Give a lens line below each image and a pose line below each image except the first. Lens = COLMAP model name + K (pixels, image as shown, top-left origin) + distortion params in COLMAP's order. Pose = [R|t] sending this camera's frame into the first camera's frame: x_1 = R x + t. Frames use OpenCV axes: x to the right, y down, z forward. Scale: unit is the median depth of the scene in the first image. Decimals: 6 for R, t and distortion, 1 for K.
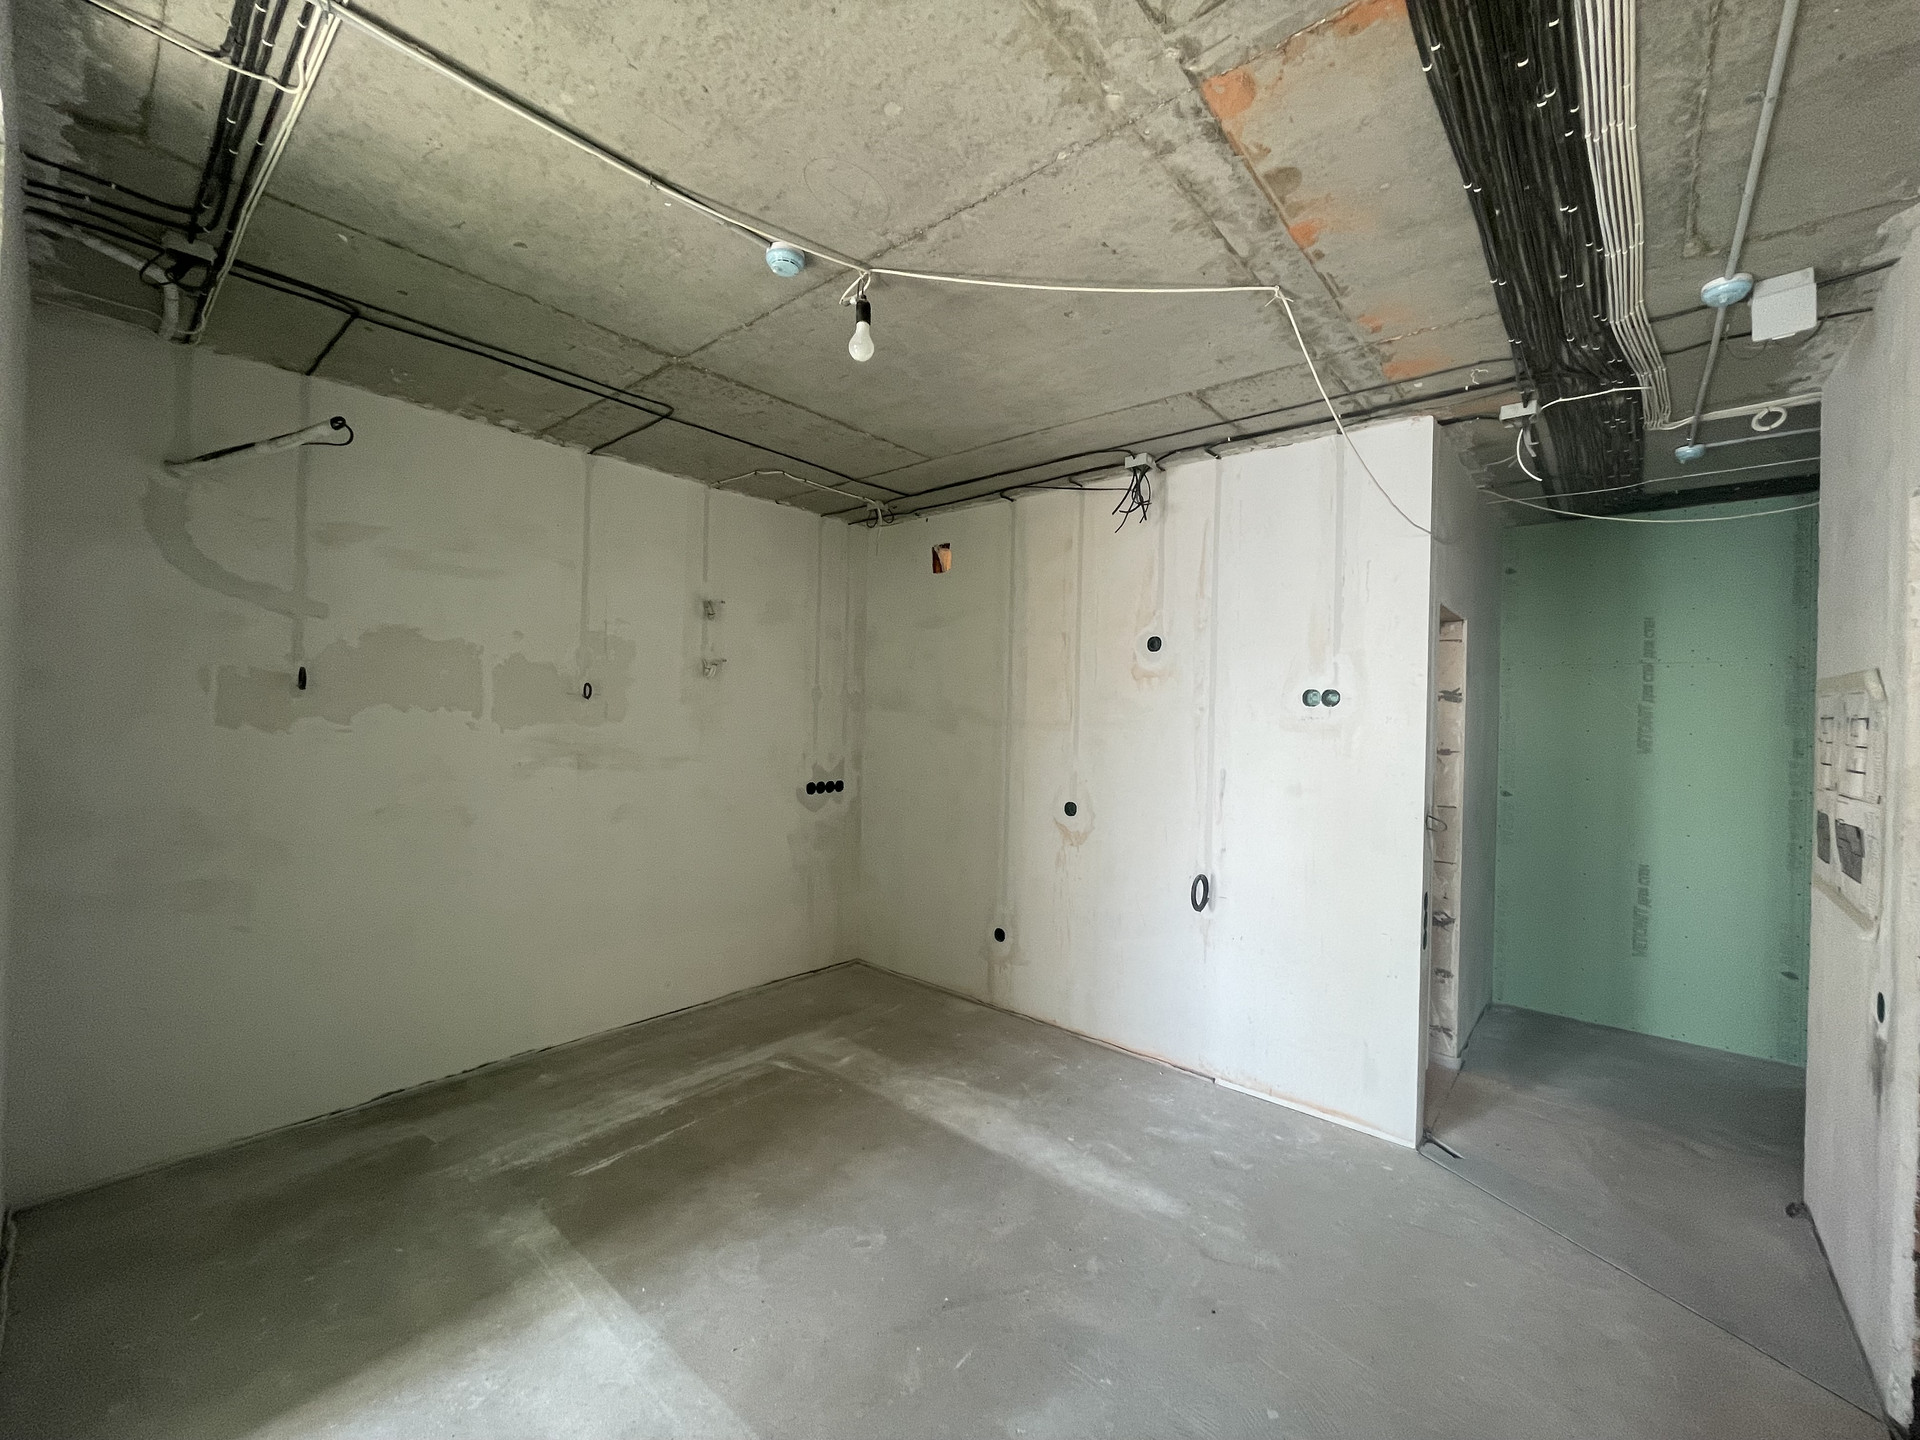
lens RADIAL K [[777.7, 0, 954.7], [0, 777.7, 714.5], [0, 0, 1]] dist [-0.002343, 0.000120]
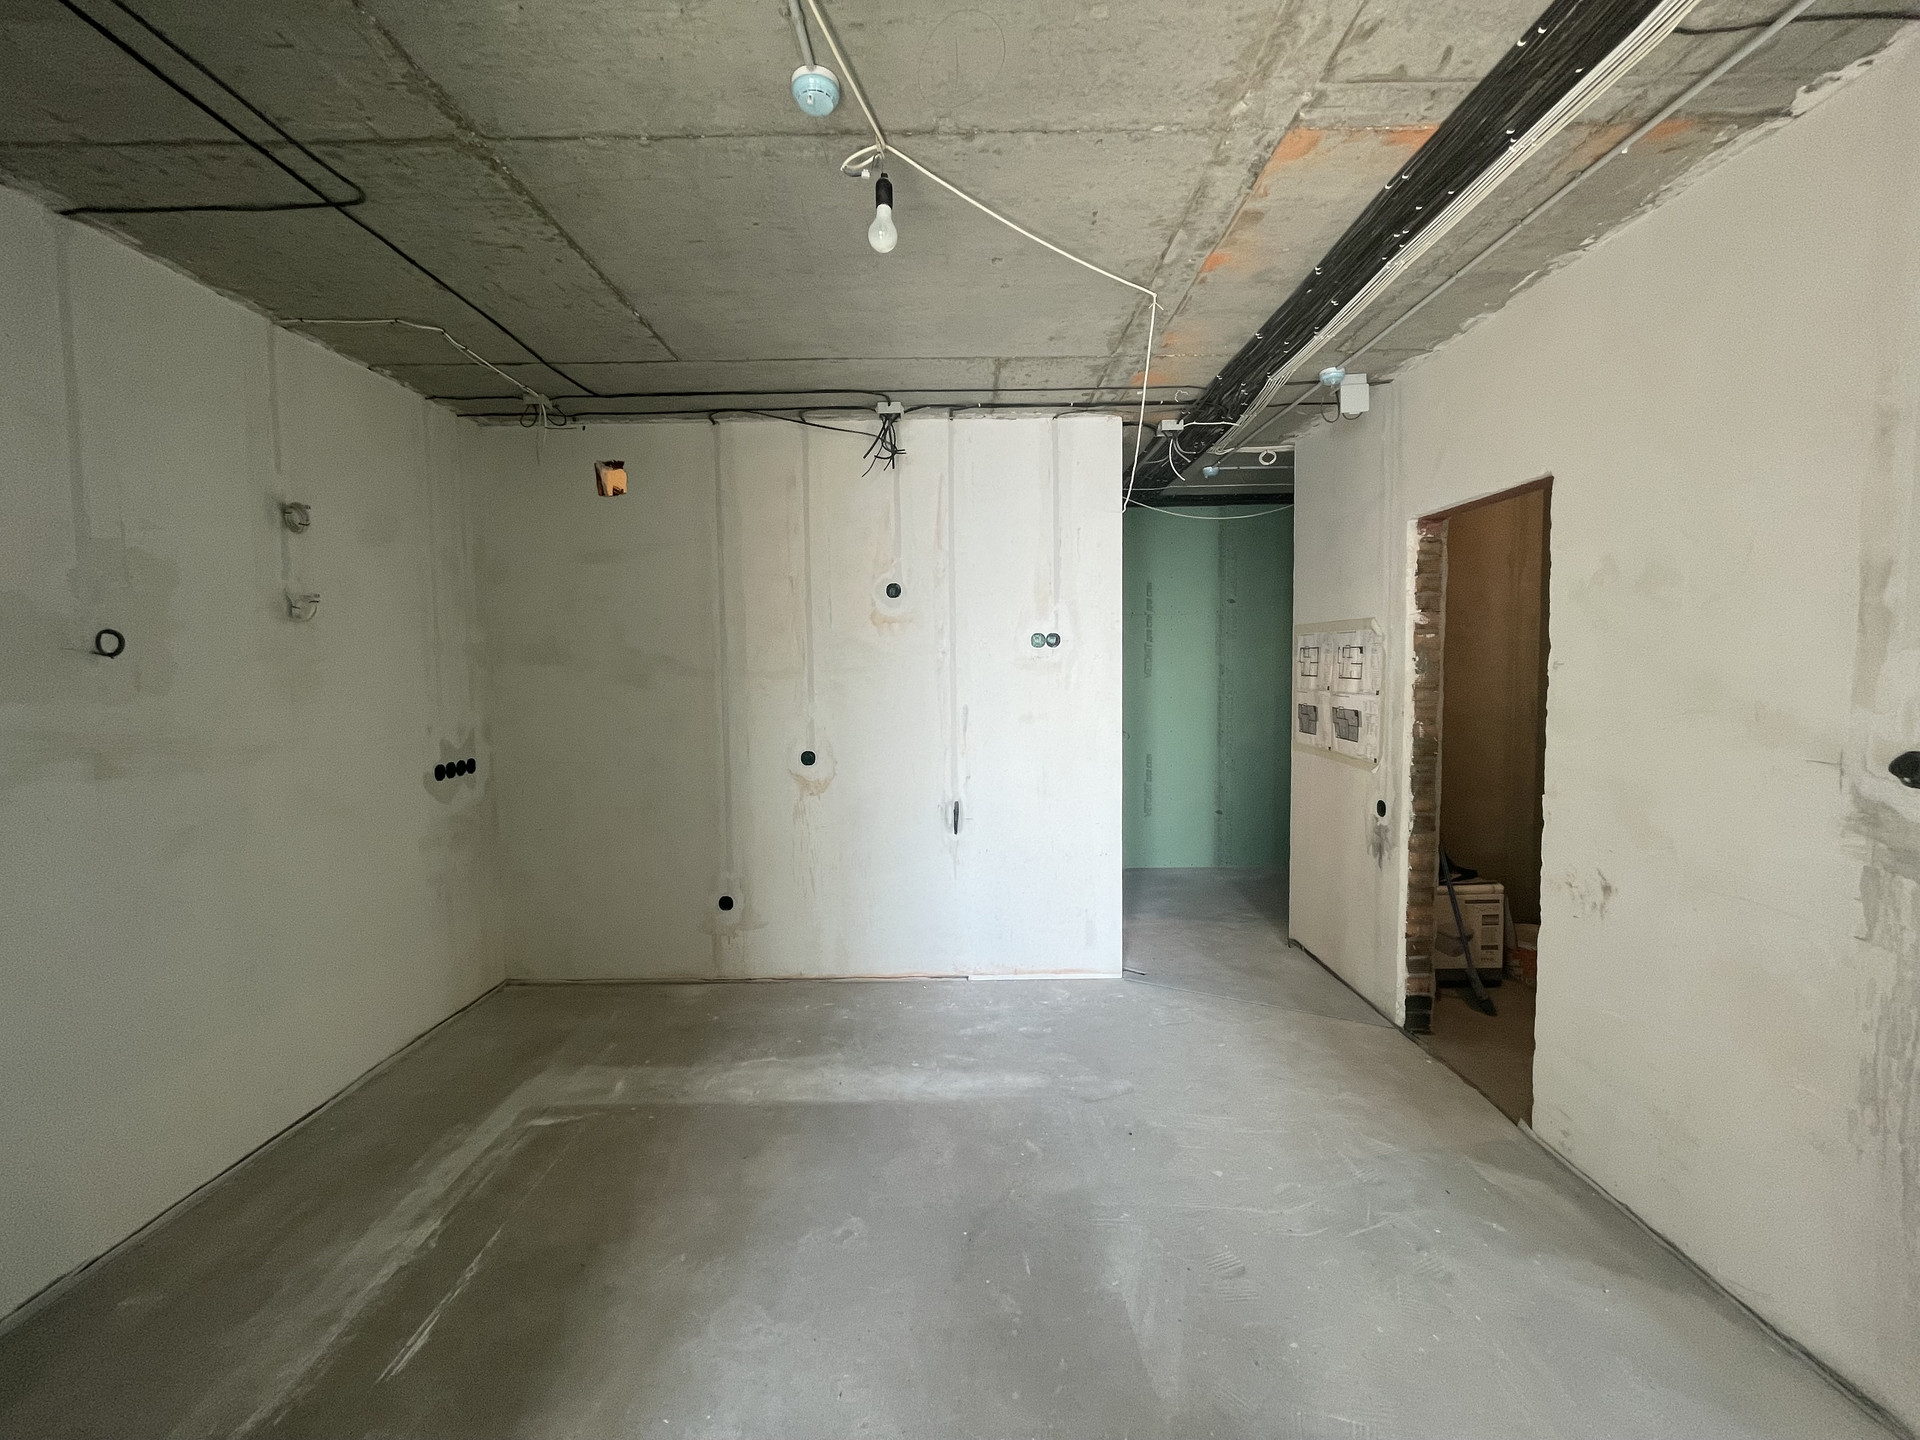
lens RADIAL K [[777.7, 0, 954.7], [0, 777.7, 714.5], [0, 0, 1]] dist [-0.002343, 0.000120]
pose [[0.759346, -0.072799, 0.646602, -0.402903], [0.030553, 0.996615, 0.076326, -0.002730], [-0.649969, -0.038202, 0.759000, 0.166410]]
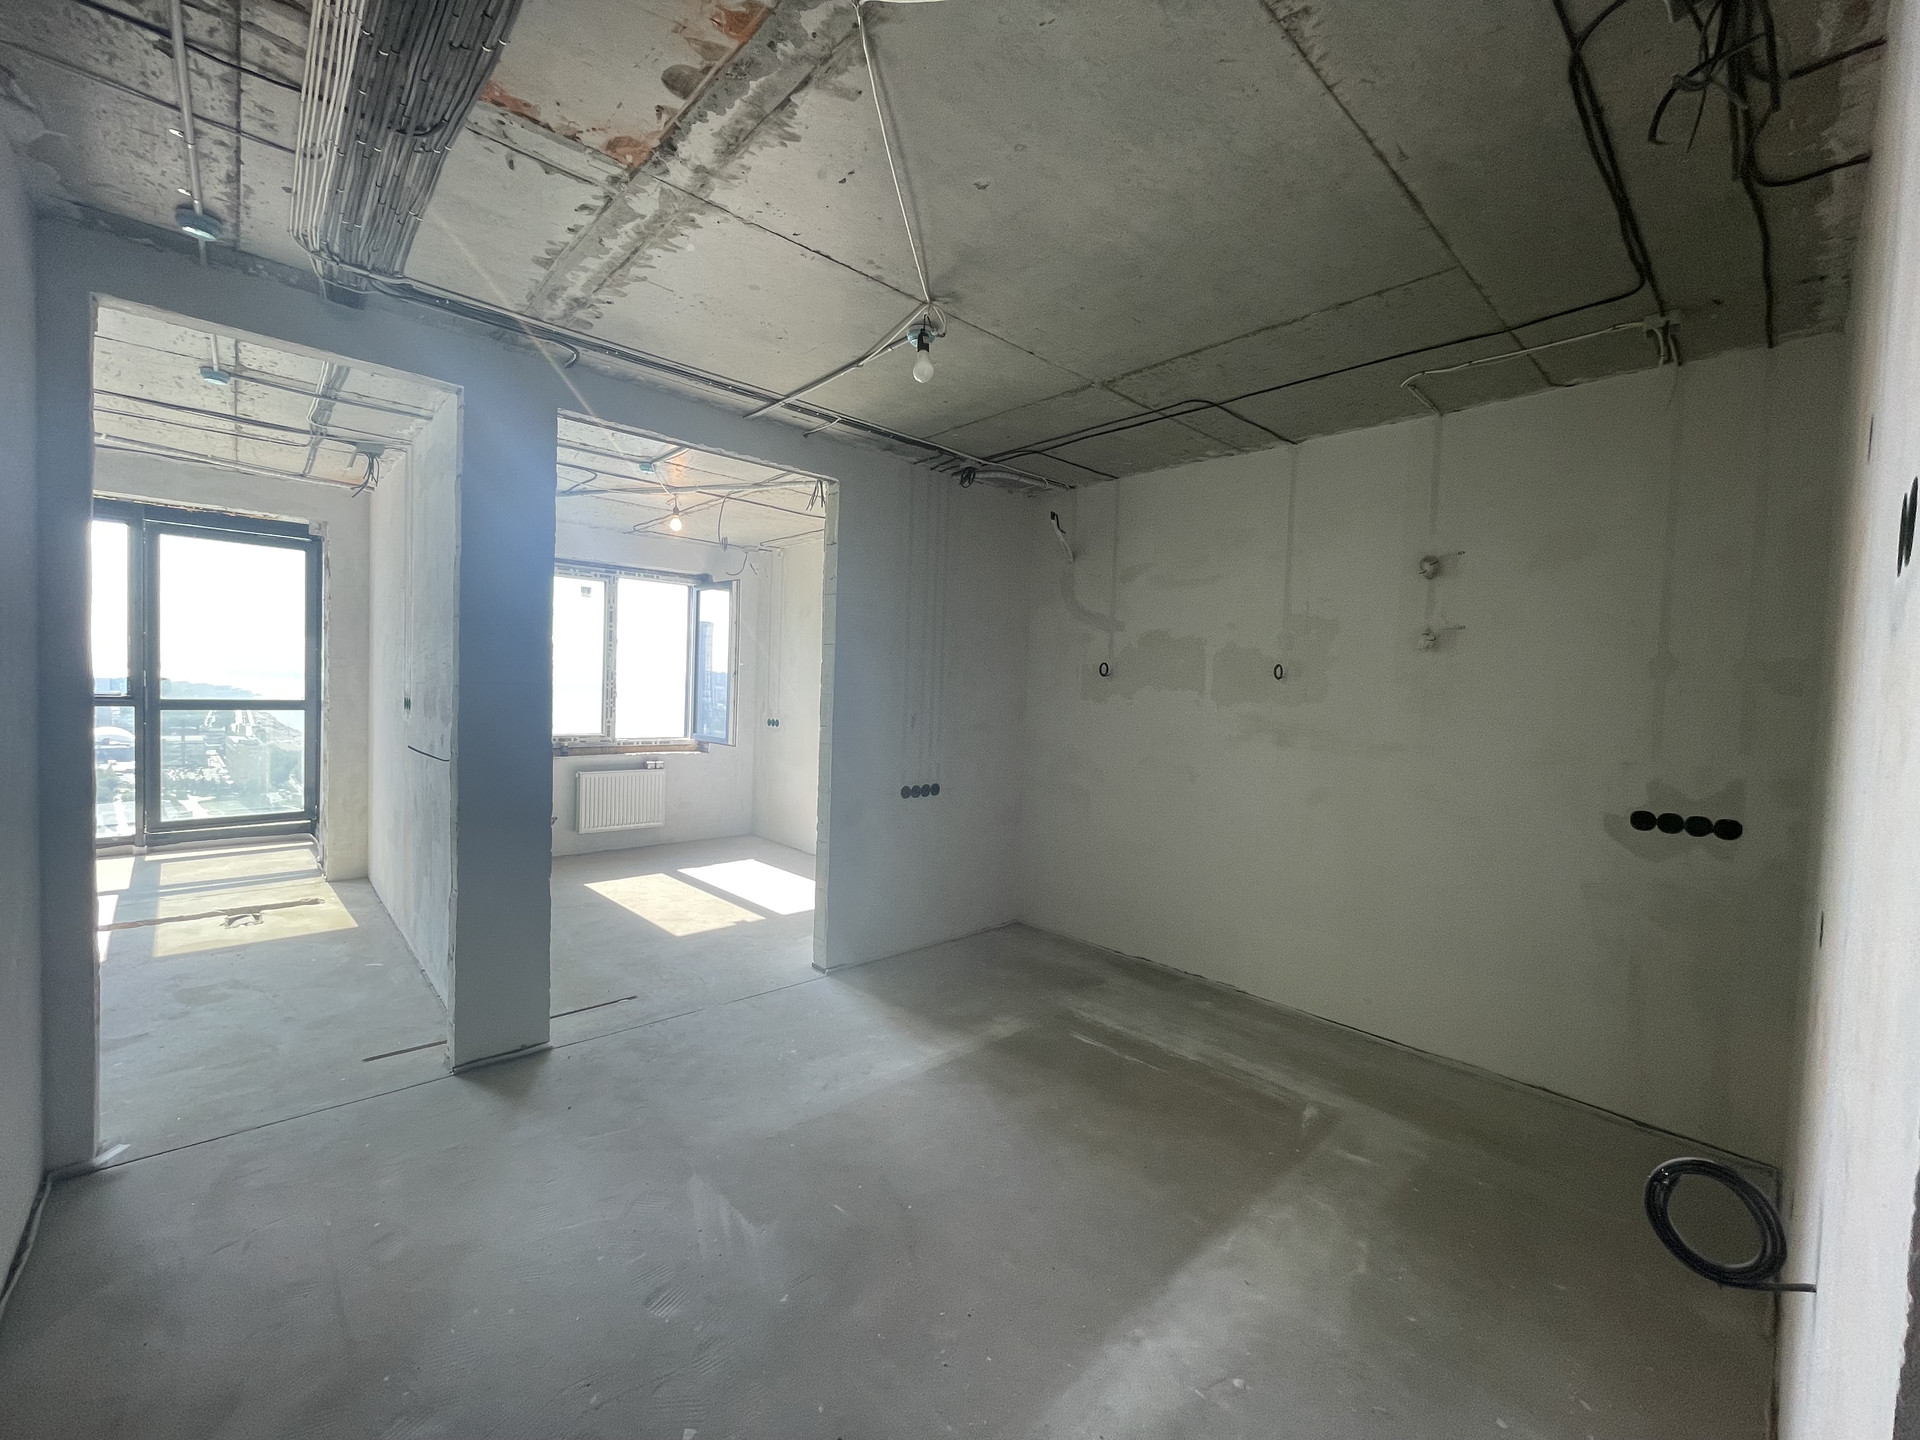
lens RADIAL K [[774.8, 0, 951.8], [0, 774.8, 713.4], [0, 0, 1]] dist [-0.004323, 0.000308]
pose [[-0.112241, 0.005907, -0.993663, 0.670827], [-0.034215, 0.999366, 0.009806, 0.033039], [0.993092, 0.035099, -0.111968, 0.736601]]
